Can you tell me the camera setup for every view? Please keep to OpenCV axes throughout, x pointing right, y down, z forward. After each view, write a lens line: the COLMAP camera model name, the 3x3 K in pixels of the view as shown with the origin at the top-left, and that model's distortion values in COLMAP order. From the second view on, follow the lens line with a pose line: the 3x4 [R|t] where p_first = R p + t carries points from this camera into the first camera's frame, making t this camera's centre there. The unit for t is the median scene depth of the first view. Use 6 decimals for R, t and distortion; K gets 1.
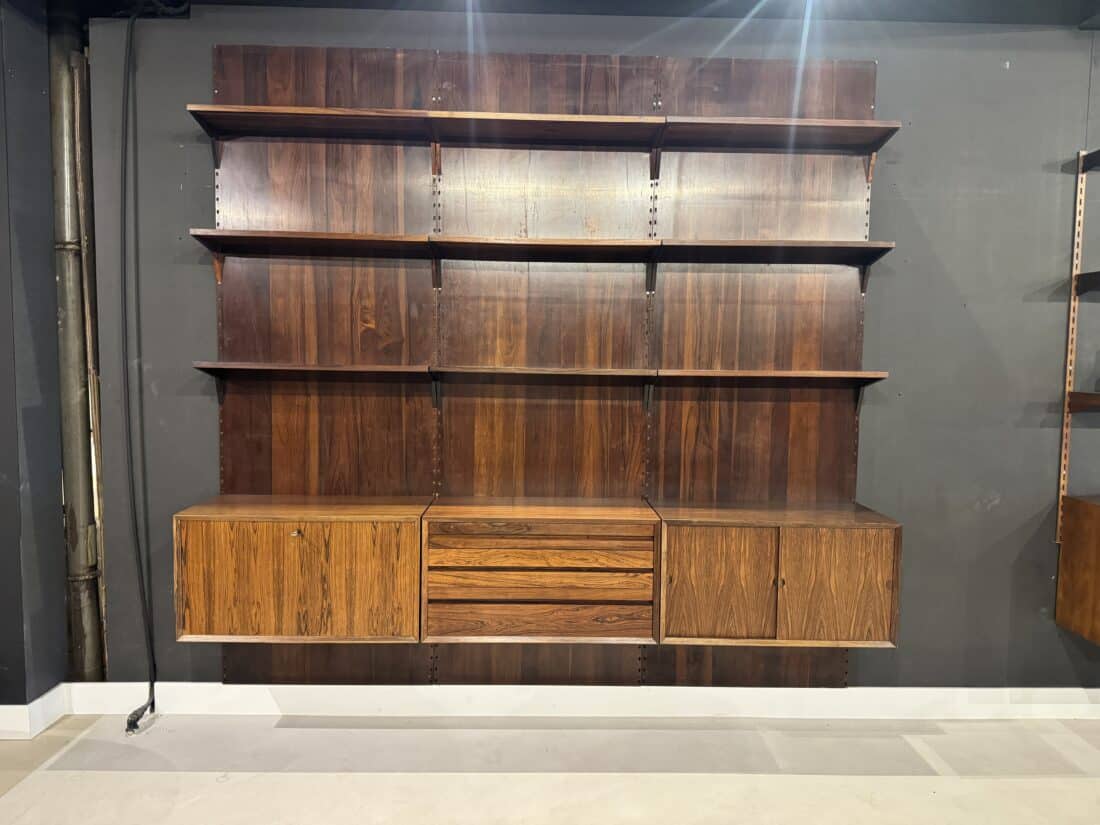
lens RADIAL K [[780.2, 0, 544.7], [0, 780.2, 411.4], [0, 0, 1]] dist [0.082774, -0.092230]
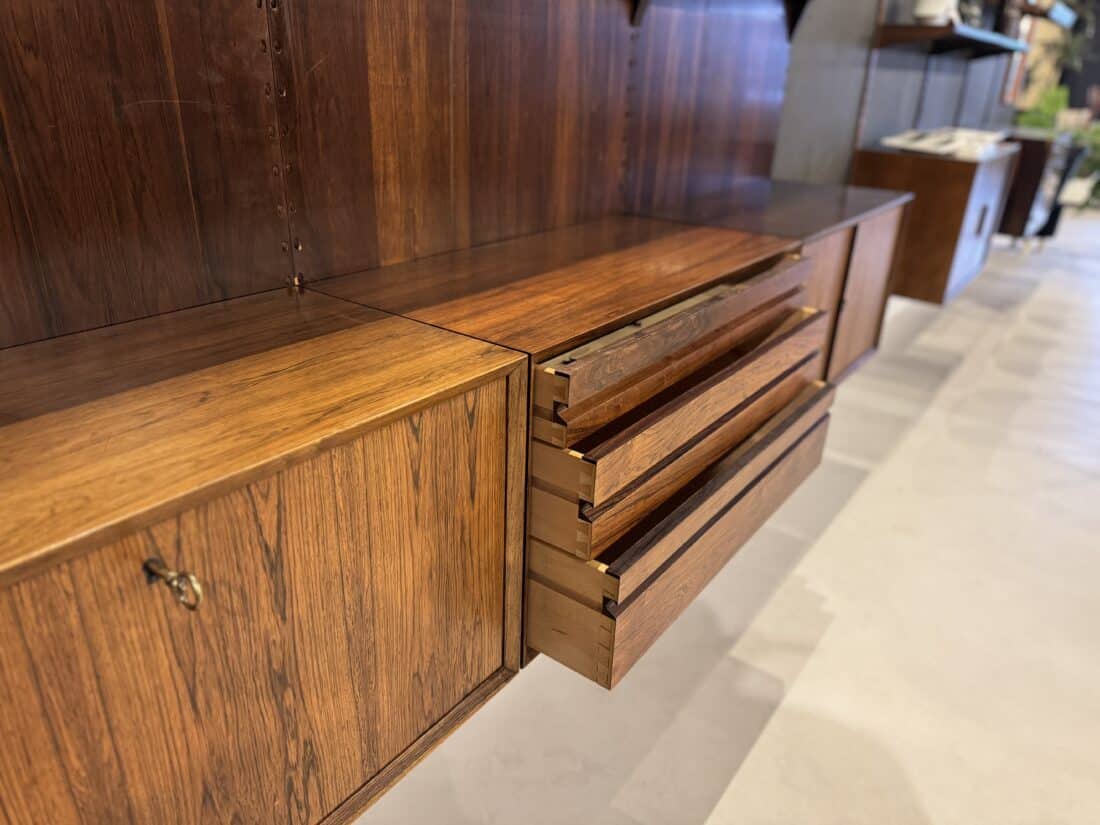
lens RADIAL K [[780.2, 0, 567.4], [0, 780.2, 425.5], [0, 0, 1]] dist [0.082774, -0.092230]
pose [[0.592845, -0.327137, 0.735878, -0.352331], [0.020223, 0.919534, 0.392490, 0.033677], [-0.805062, -0.217804, 0.551757, 0.727554]]
